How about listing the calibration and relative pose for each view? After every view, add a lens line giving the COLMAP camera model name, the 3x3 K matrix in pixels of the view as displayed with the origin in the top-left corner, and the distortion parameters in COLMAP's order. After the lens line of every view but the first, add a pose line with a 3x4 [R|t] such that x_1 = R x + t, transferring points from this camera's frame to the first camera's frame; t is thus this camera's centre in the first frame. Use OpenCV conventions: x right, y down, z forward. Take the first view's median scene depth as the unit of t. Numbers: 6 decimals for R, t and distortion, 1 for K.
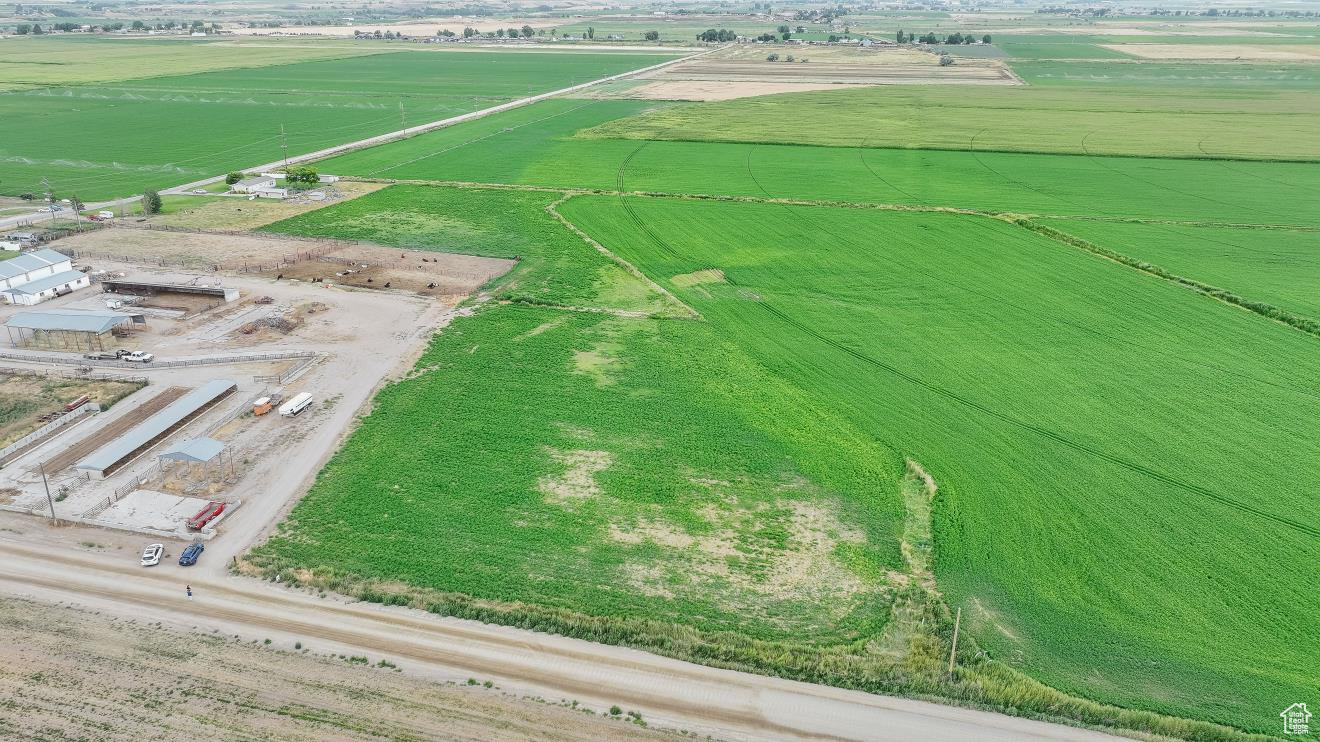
lens RADIAL K [[917.8, 0, 660.0], [0, 917.8, 371.0], [0, 0, 1]] dist [-0.004446, 0.022192]
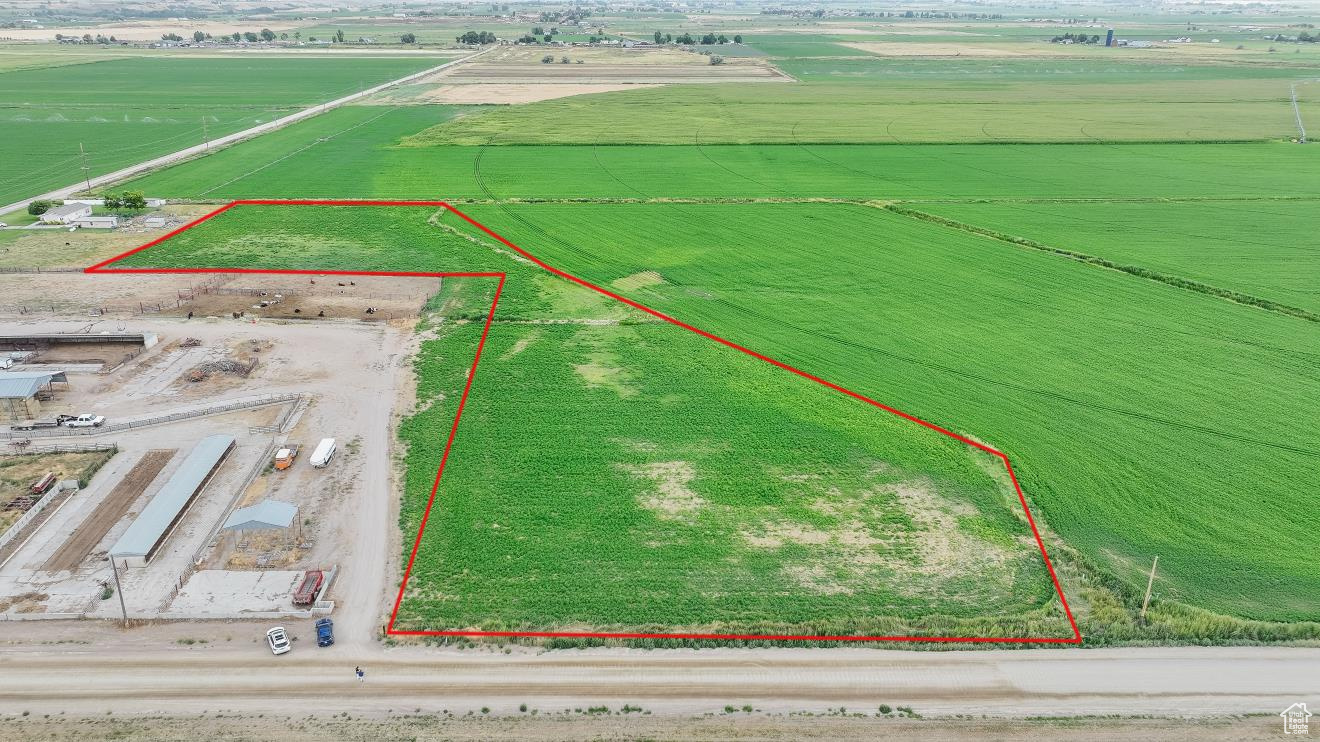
lens RADIAL K [[917.8, 0, 660.0], [0, 917.8, 371.0], [0, 0, 1]] dist [-0.004446, 0.022192]
pose [[0.963379, -0.099565, 0.248971, -0.246520], [0.099969, 0.994929, 0.011054, -0.016622], [-0.248810, 0.014240, 0.968448, 0.041540]]
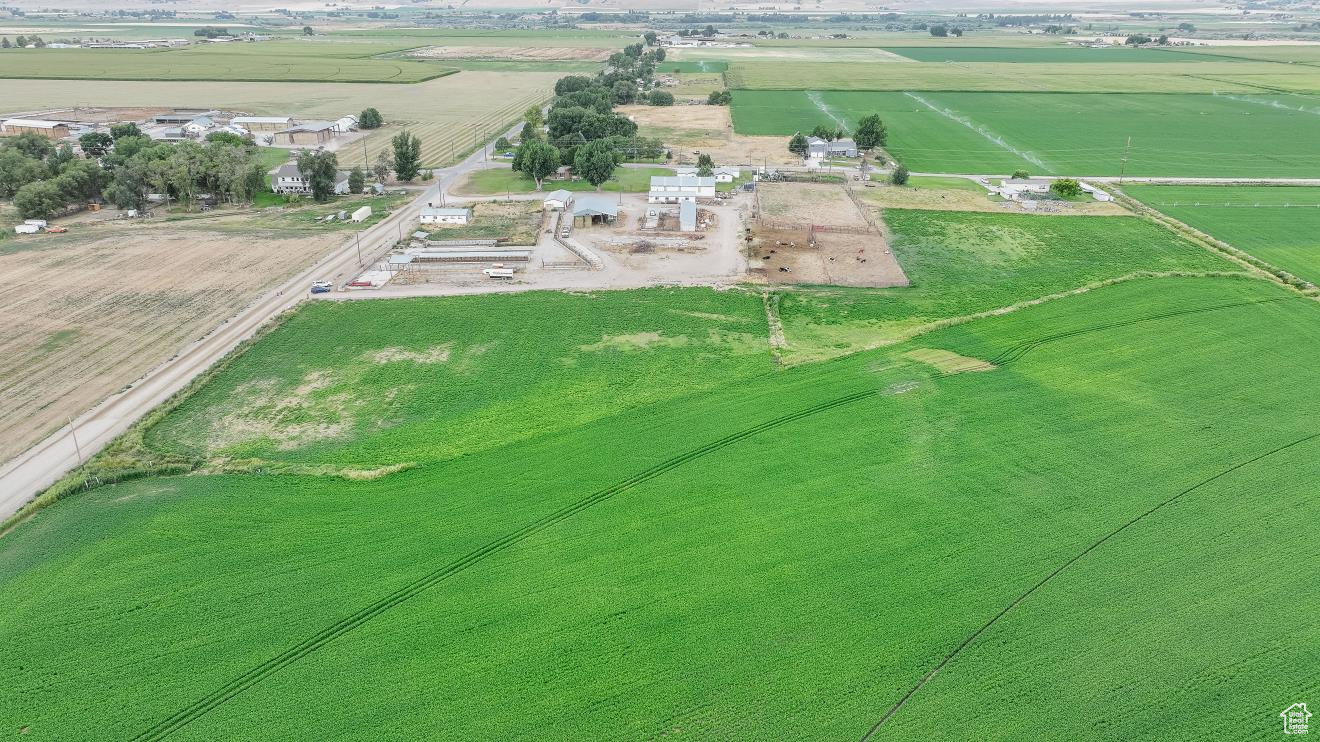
lens RADIAL K [[917.8, 0, 660.0], [0, 917.8, 371.0], [0, 0, 1]] dist [-0.004446, 0.022192]
pose [[0.193433, 0.364033, -0.911078, 0.904809], [-0.369866, 0.887159, 0.275948, -0.278800], [0.908726, 0.283600, 0.306249, 0.690031]]
